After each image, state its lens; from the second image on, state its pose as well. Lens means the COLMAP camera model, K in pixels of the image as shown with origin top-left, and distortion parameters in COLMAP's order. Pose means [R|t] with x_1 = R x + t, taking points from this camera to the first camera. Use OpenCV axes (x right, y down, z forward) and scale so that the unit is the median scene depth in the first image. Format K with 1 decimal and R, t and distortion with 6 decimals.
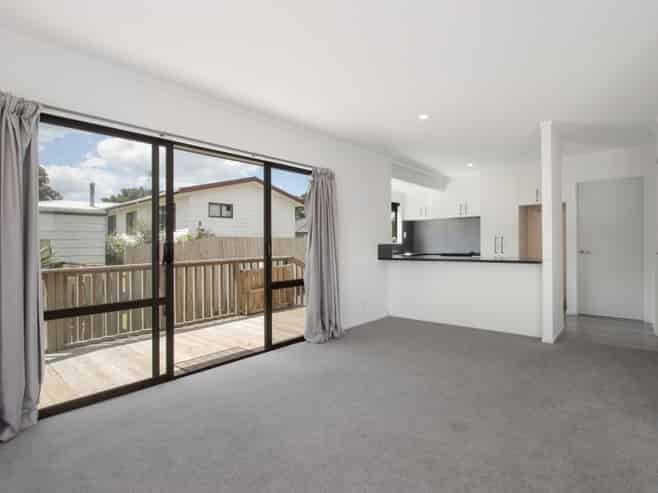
lens RADIAL K [[343.4, 0, 329.0], [0, 343.4, 246.5], [0, 0, 1]] dist [-0.024736, -0.000532]
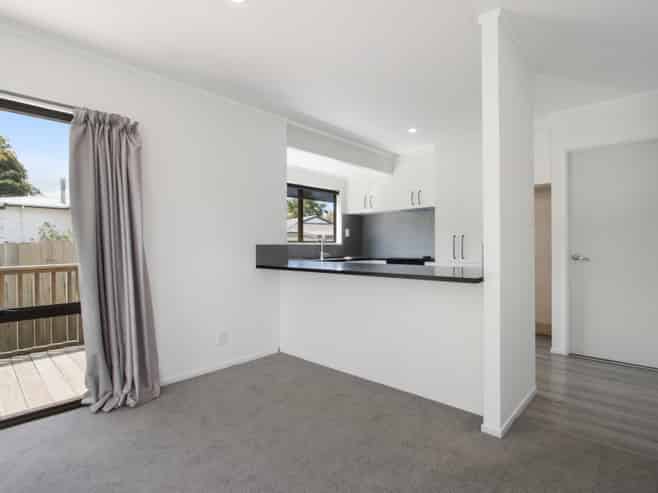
lens RADIAL K [[343.4, 0, 329.0], [0, 343.4, 246.5], [0, 0, 1]] dist [-0.024736, -0.000532]
pose [[0.999594, 0.006850, -0.027639, 0.253066], [-0.006884, 0.999976, -0.001156, -0.002877], [0.027631, 0.001346, 0.999617, 0.292098]]
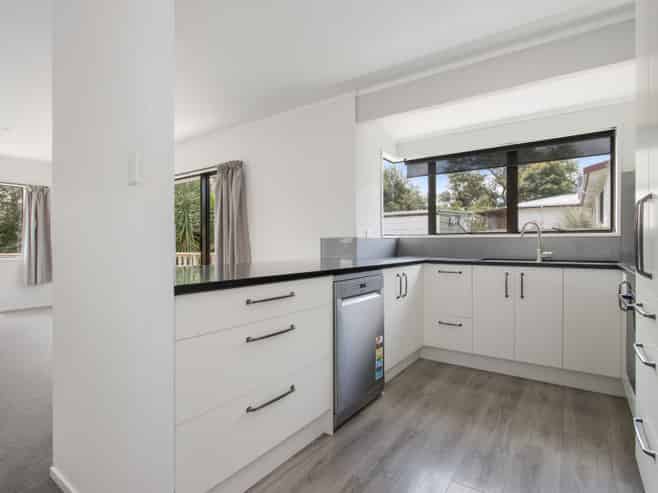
lens RADIAL K [[343.4, 0, 329.0], [0, 343.4, 246.5], [0, 0, 1]] dist [-0.024736, -0.000532]
pose [[0.109528, 0.016565, -0.993846, 0.669720], [-0.001750, 0.999863, 0.016473, -0.002563], [0.993982, -0.000065, 0.109542, 0.793824]]
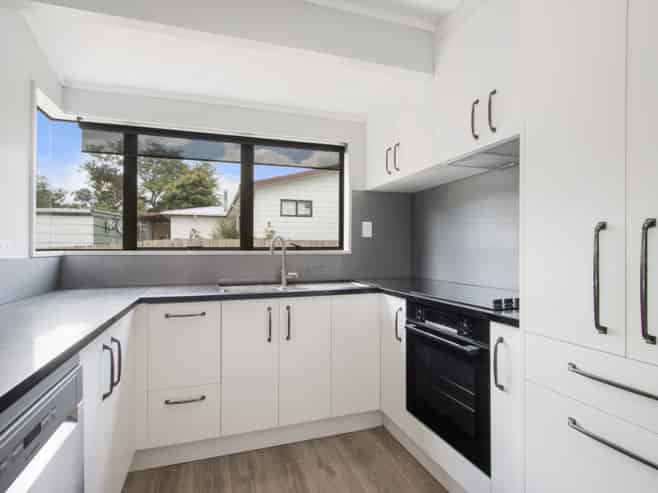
lens RADIAL K [[343.4, 0, 329.0], [0, 343.4, 246.5], [0, 0, 1]] dist [-0.024736, -0.000532]
pose [[0.876116, 0.004342, -0.482081, 0.455819], [-0.008109, 0.999951, -0.005730, -0.016887], [0.482032, 0.008930, 0.876108, 0.818738]]
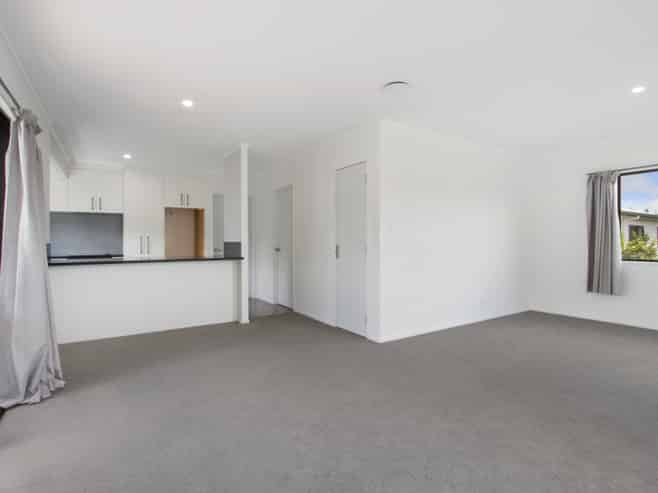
lens RADIAL K [[343.4, 0, 329.0], [0, 343.4, 246.5], [0, 0, 1]] dist [-0.024736, -0.000532]
pose [[0.260325, -0.009094, 0.965478, -0.308308], [0.007190, 0.999946, 0.007480, -0.003186], [-0.965494, 0.004994, 0.260377, 0.233943]]
